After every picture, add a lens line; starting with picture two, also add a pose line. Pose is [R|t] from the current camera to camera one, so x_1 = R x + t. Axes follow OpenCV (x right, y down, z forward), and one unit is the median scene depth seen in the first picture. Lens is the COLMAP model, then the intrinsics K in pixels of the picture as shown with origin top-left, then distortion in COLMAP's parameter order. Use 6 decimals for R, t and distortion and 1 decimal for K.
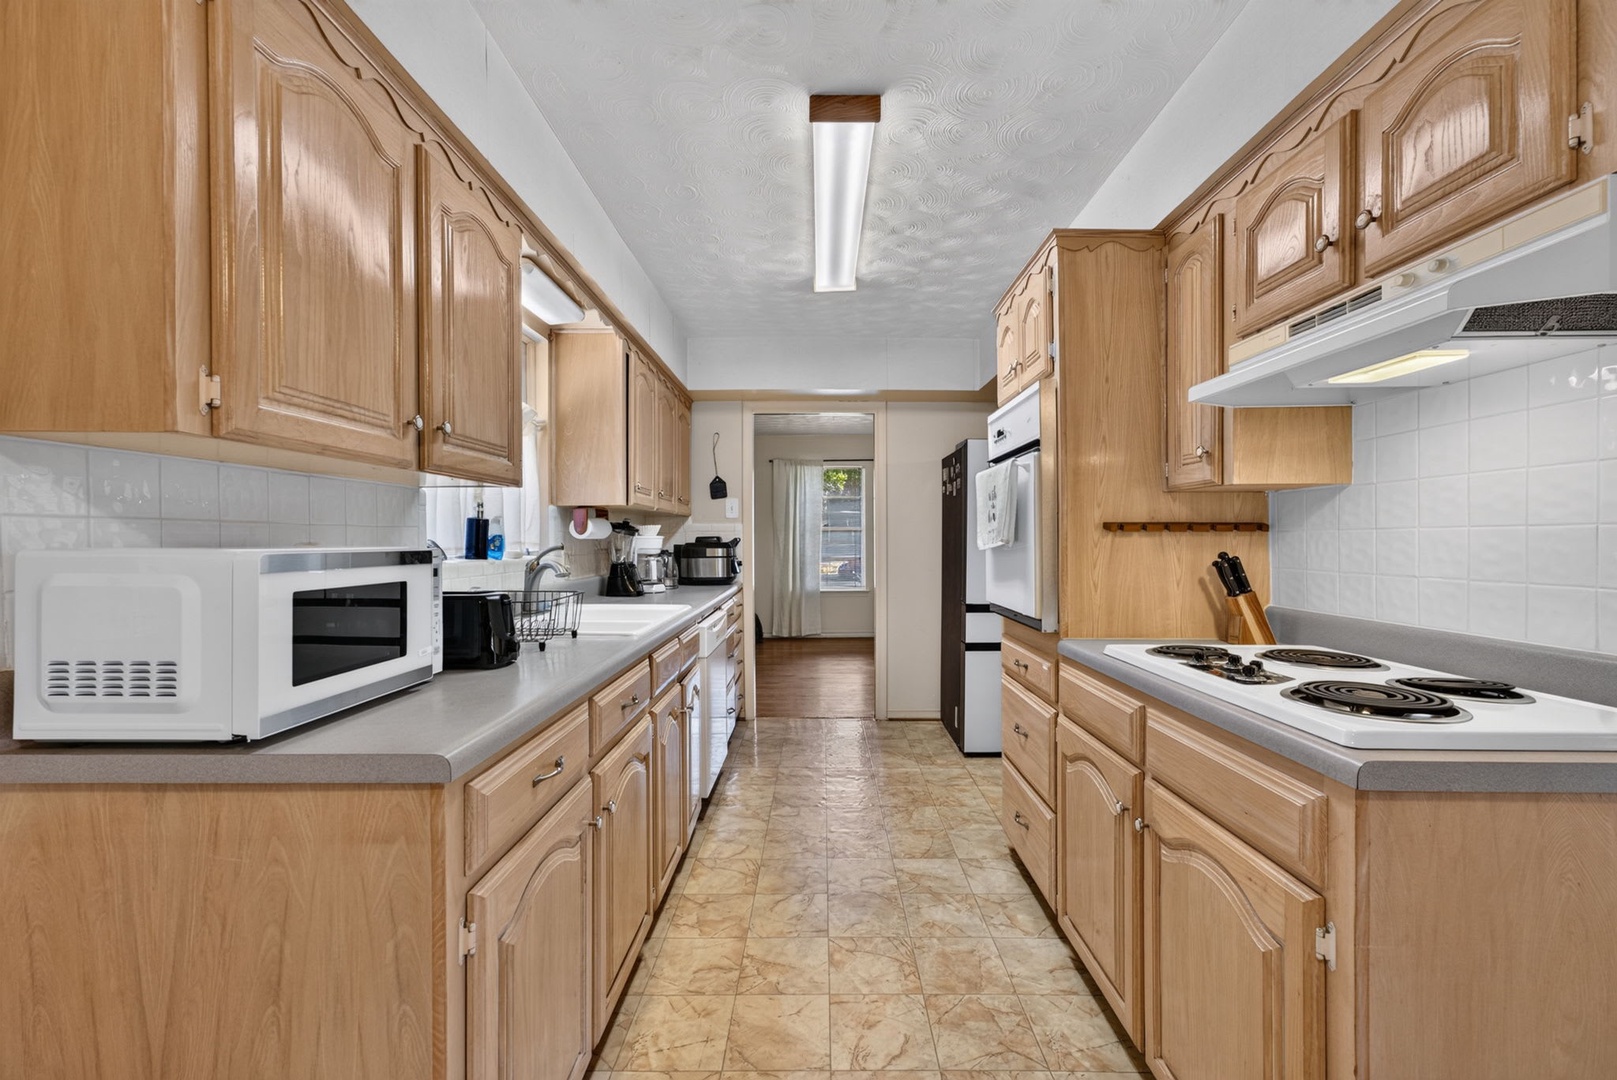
lens RADIAL K [[648.0, 0, 816.0], [0, 648.0, 547.9], [0, 0, 1]] dist [-0.034555, 0.025596]
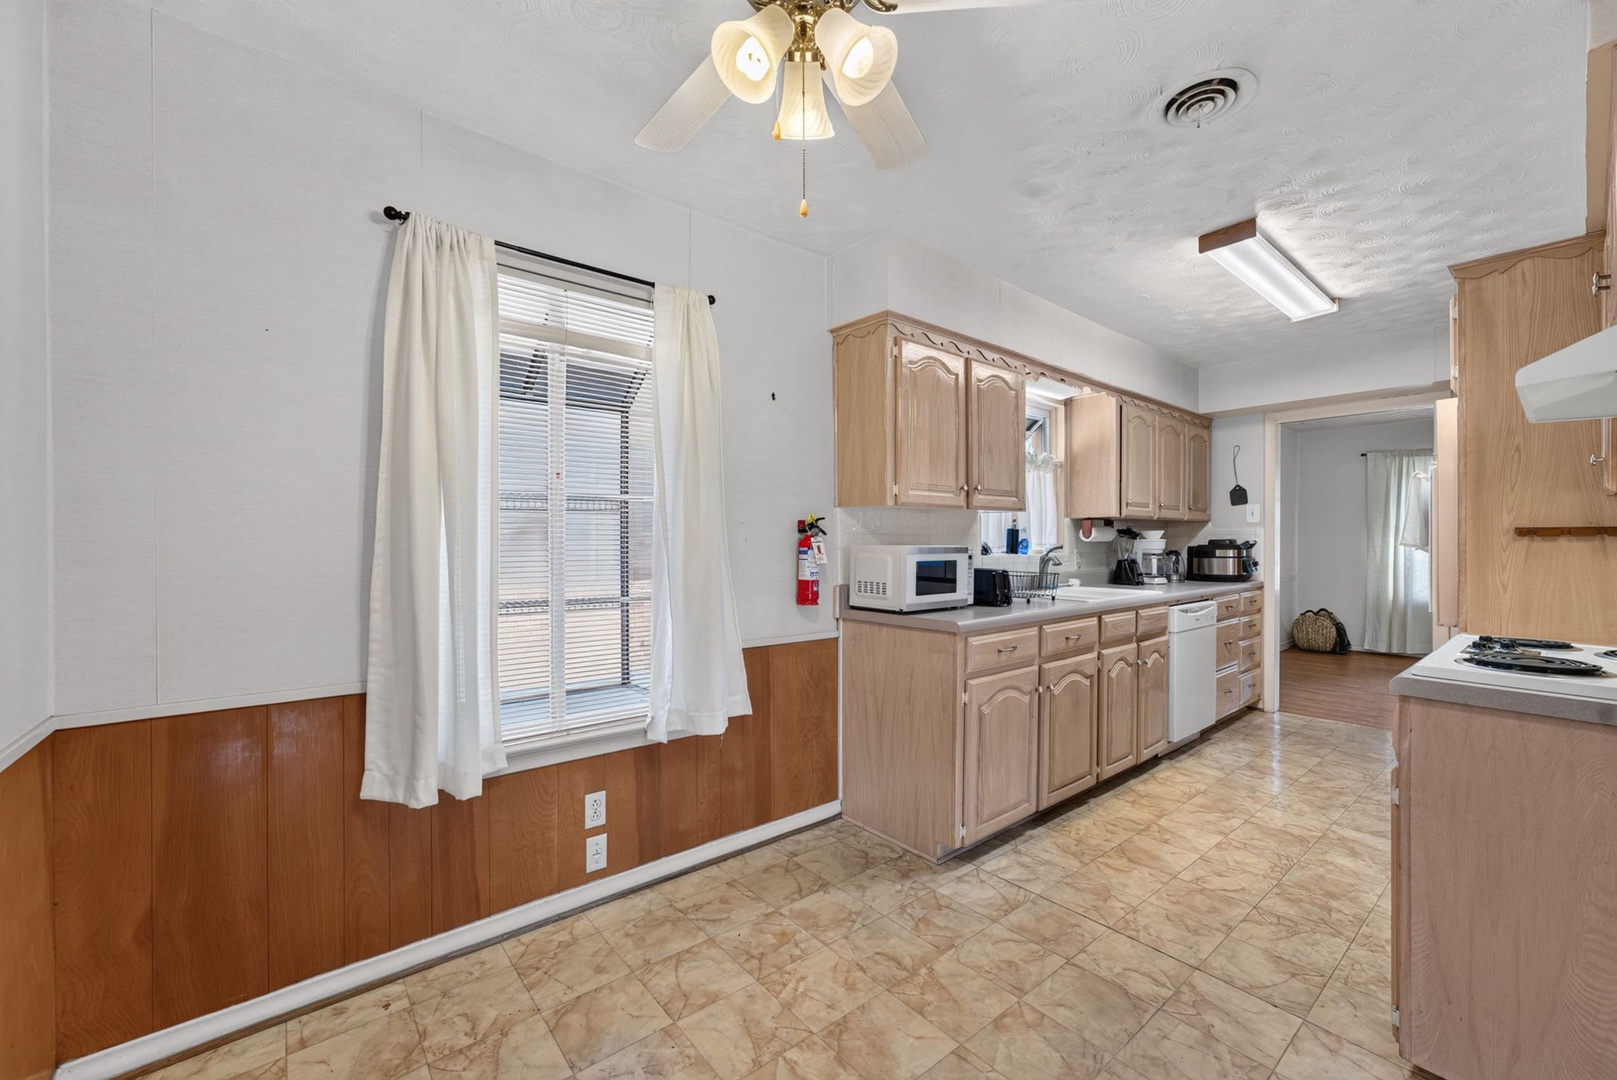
lens RADIAL K [[647.2, 0, 824.1], [0, 647.2, 547.8], [0, 0, 1]] dist [0.000033, 0.002971]
pose [[0.648647, 0.009647, -0.761028, 0.515854], [-0.011108, 0.999933, 0.003208, 0.003289], [0.761008, 0.006372, 0.648711, -0.545876]]
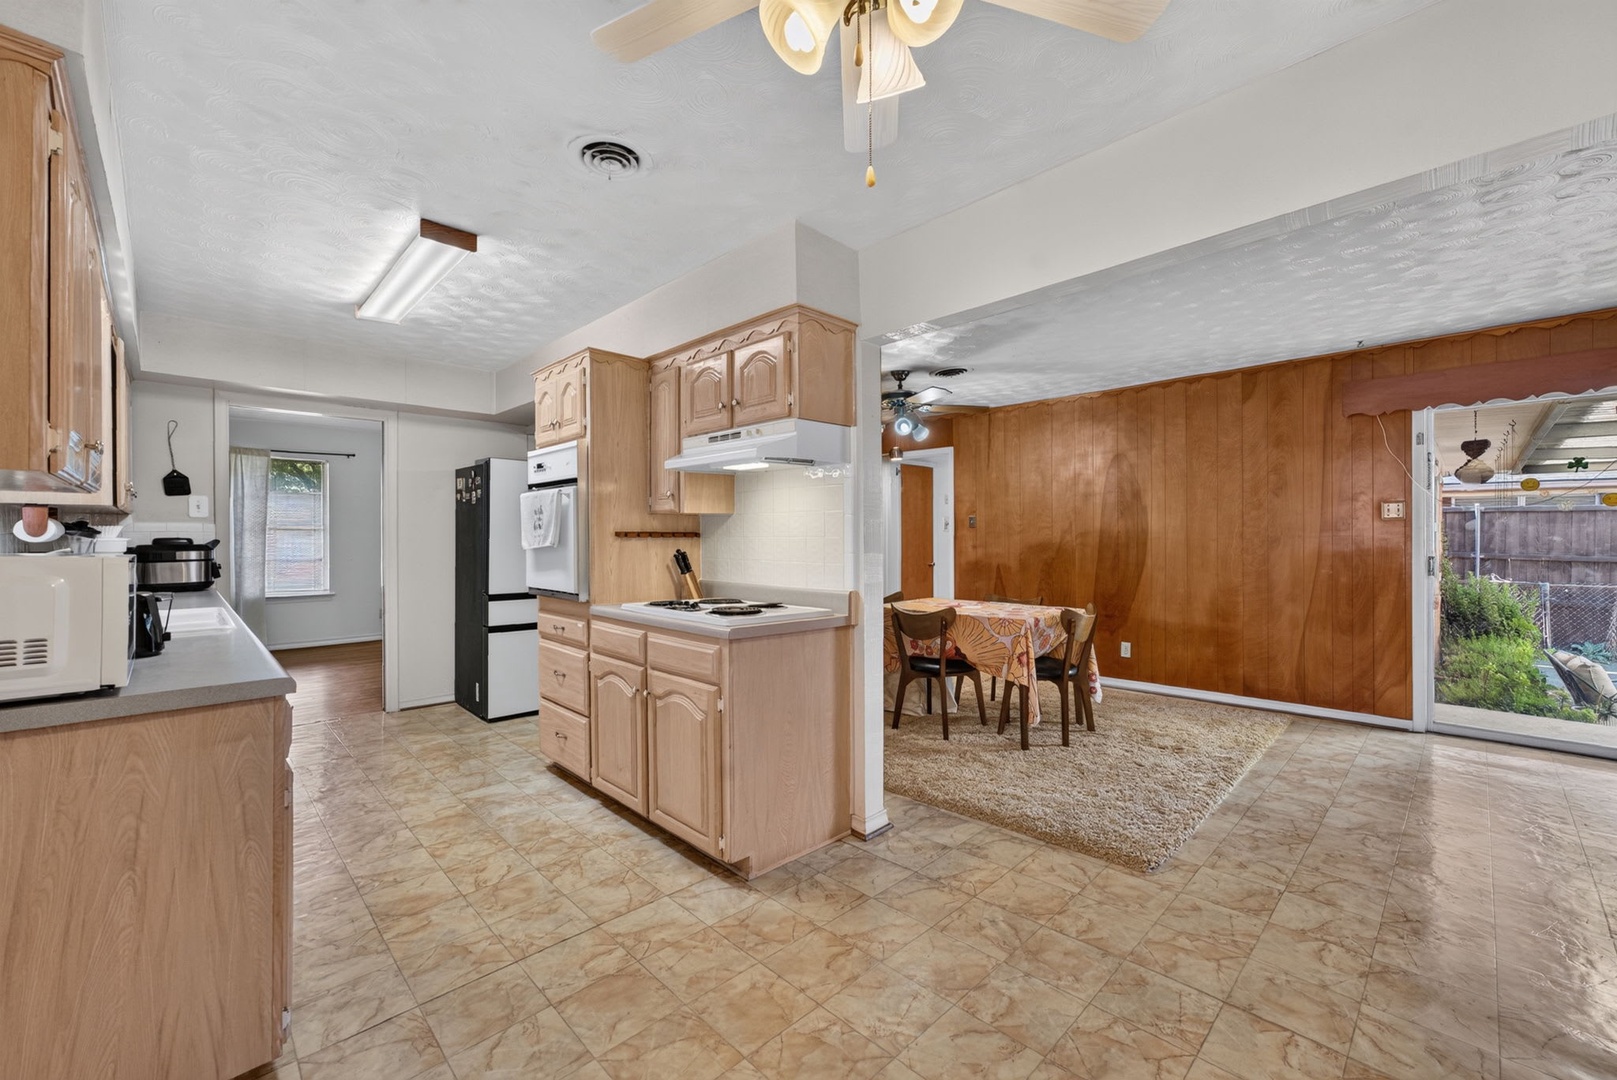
lens RADIAL K [[654.4, 0, 804.5], [0, 654.4, 537.3], [0, 0, 1]] dist [0.003283, 0.000613]
pose [[0.716327, 0.001811, 0.697762, -0.368521], [0.007748, 0.999914, -0.010549, -0.004510], [-0.697722, 0.012963, 0.716252, -0.521308]]
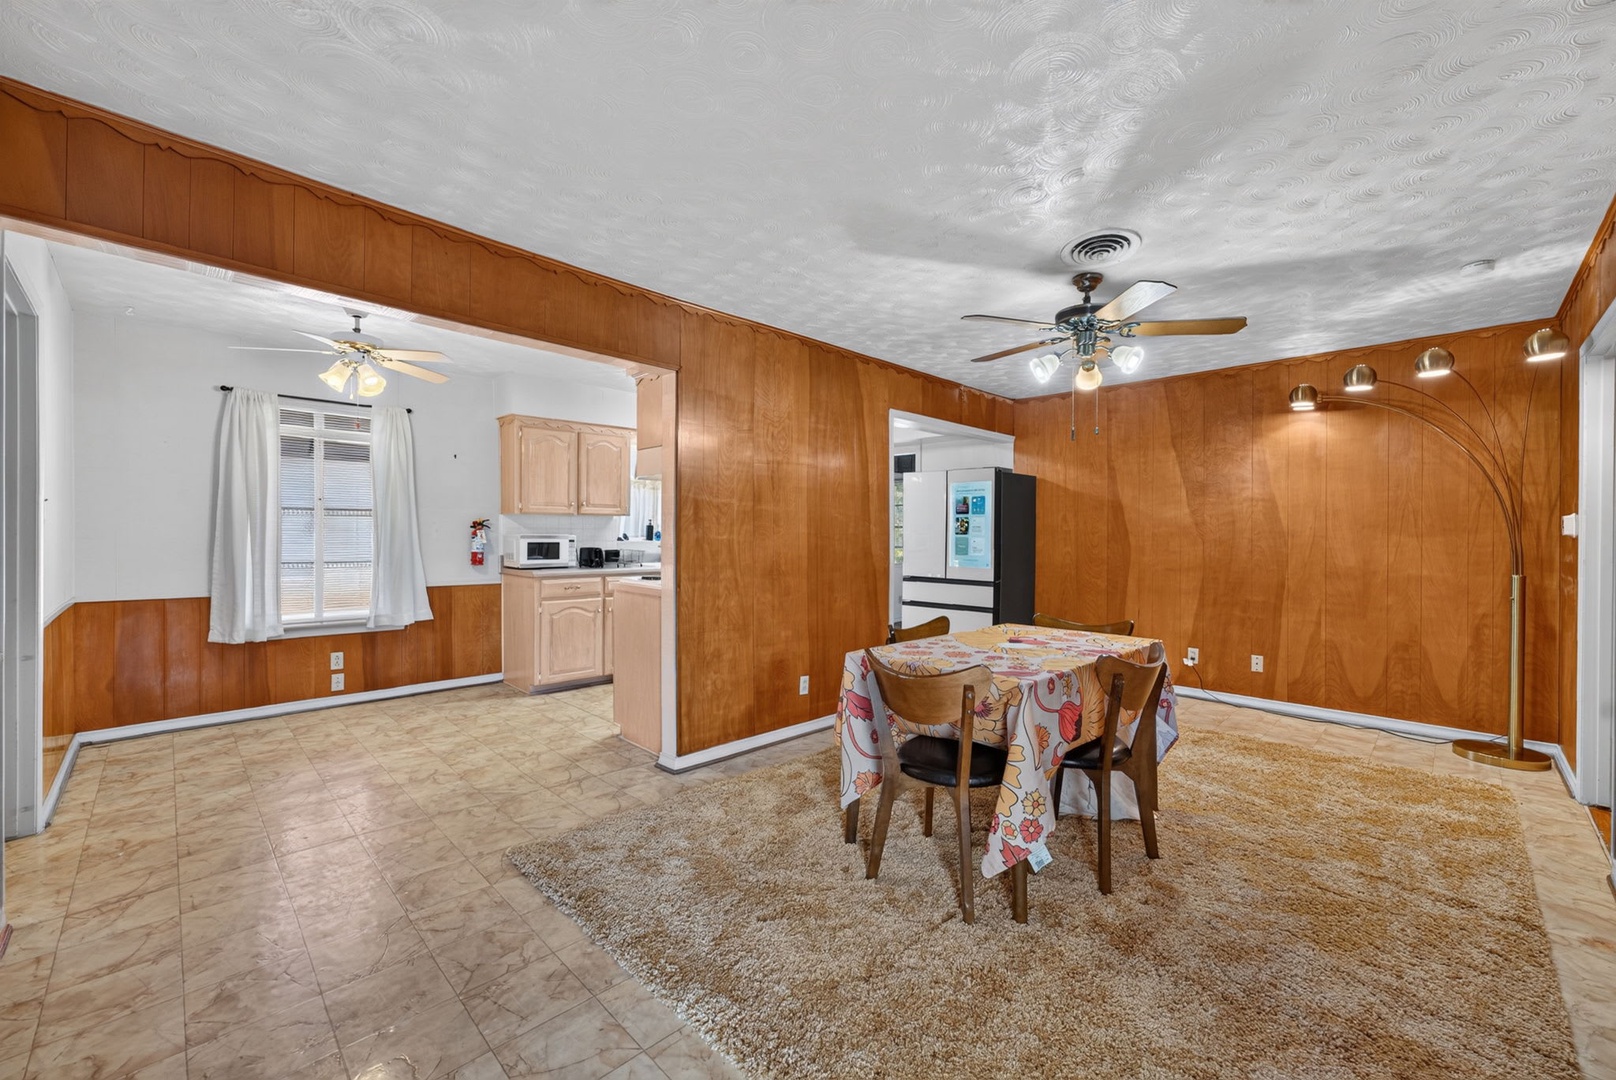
lens RADIAL K [[639.8, 0, 823.8], [0, 639.8, 539.3], [0, 0, 1]] dist [-0.002342, 0.002516]
pose [[0.719594, 0.016588, -0.694196, 2.268272], [-0.019089, 0.999809, 0.004103, -0.013326], [0.694132, 0.010299, 0.719774, -0.558714]]
